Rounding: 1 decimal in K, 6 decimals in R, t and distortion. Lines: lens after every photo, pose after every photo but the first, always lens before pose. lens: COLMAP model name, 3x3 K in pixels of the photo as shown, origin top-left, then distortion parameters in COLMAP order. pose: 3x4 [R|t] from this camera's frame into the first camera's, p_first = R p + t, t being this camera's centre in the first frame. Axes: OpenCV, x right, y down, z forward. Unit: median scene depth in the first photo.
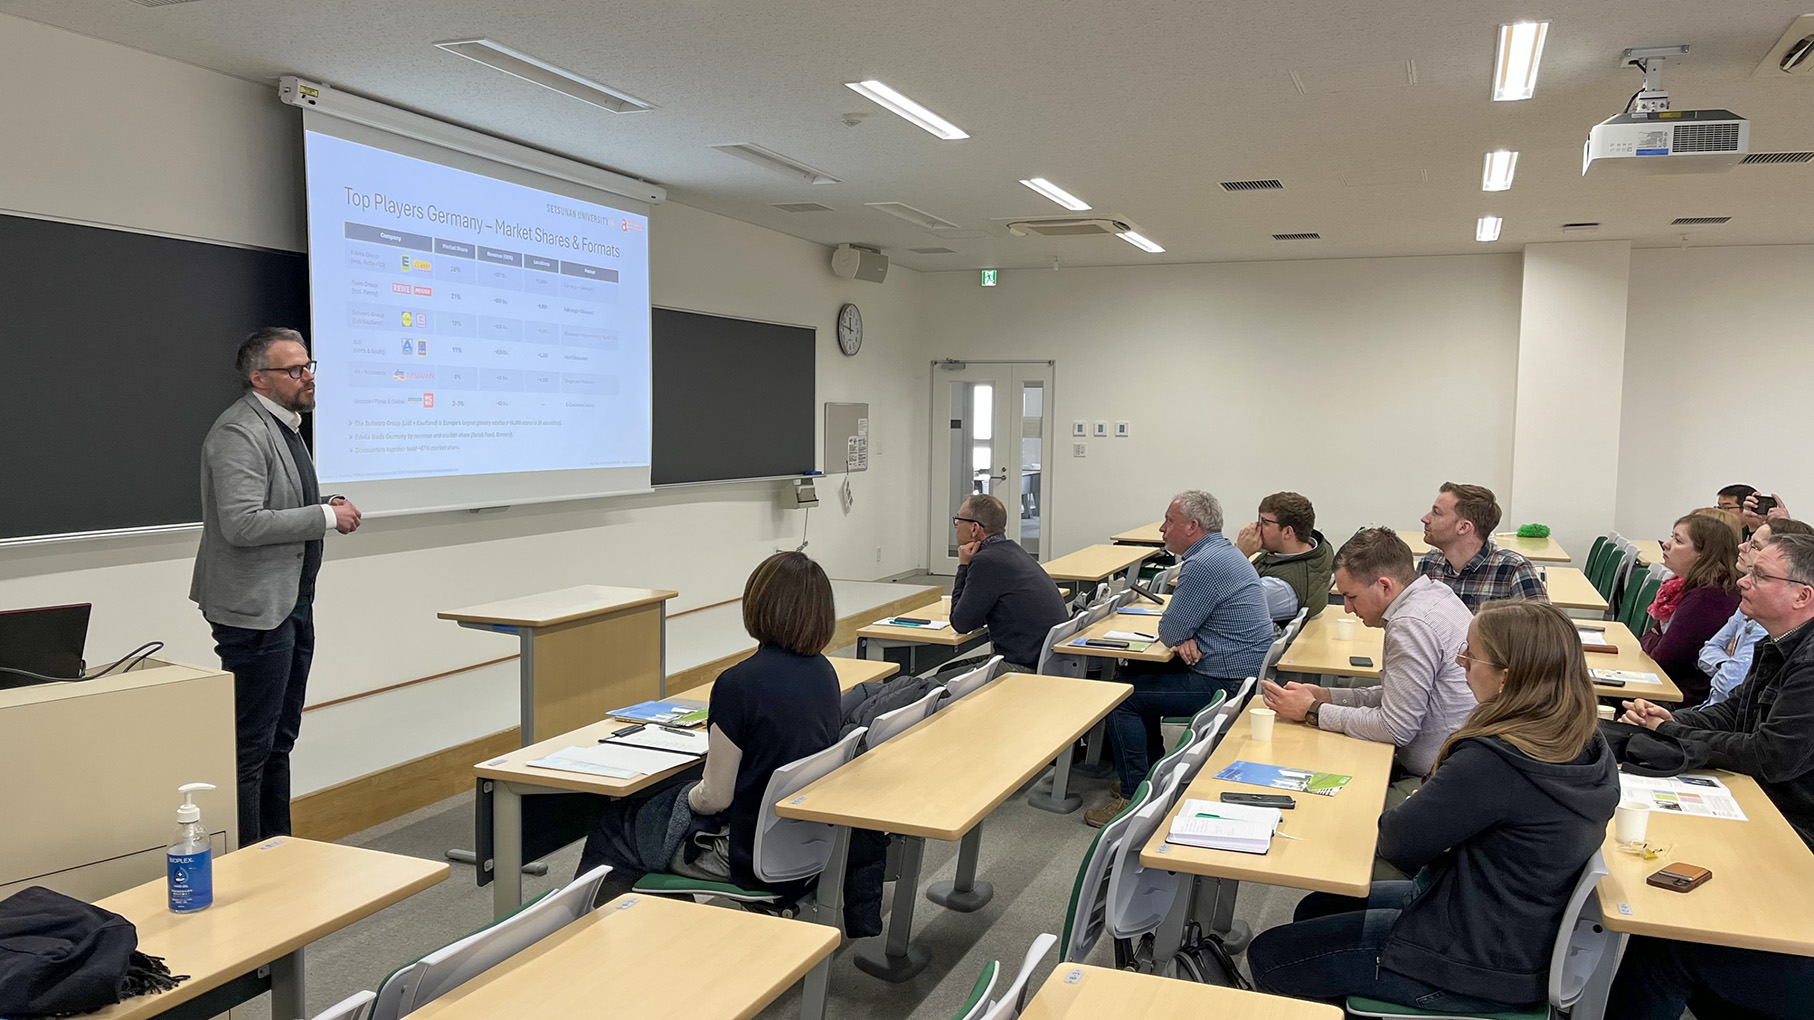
lens RADIAL K [[1344.5, 0, 881.6], [0, 1344.5, 529.8], [0, 0, 1]] dist [0.060775, -0.062840]
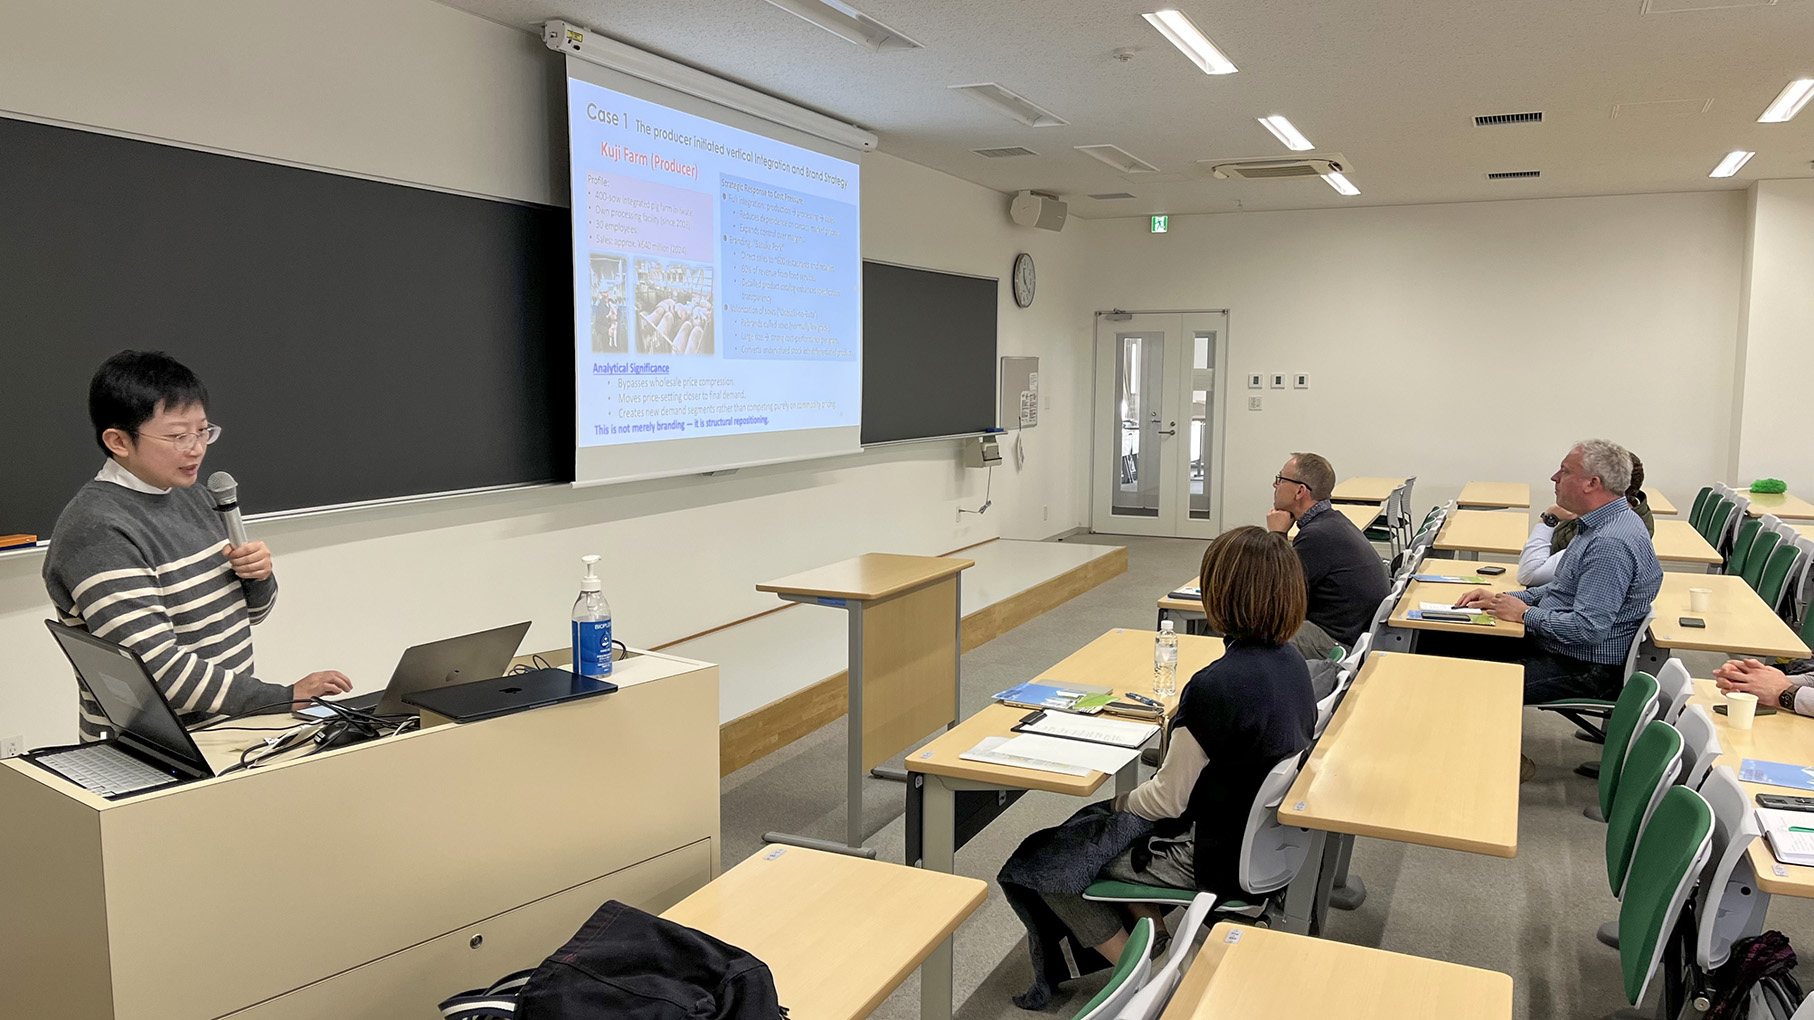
lens RADIAL K [[1344.5, 0, 891.1], [0, 1344.5, 534.7], [0, 0, 1]] dist [0.060775, -0.062840]
pose [[0.998976, -0.002372, -0.045180, -0.105628], [0.004141, 0.999227, 0.039088, -0.006210], [0.045053, -0.039235, 0.998214, 0.031963]]
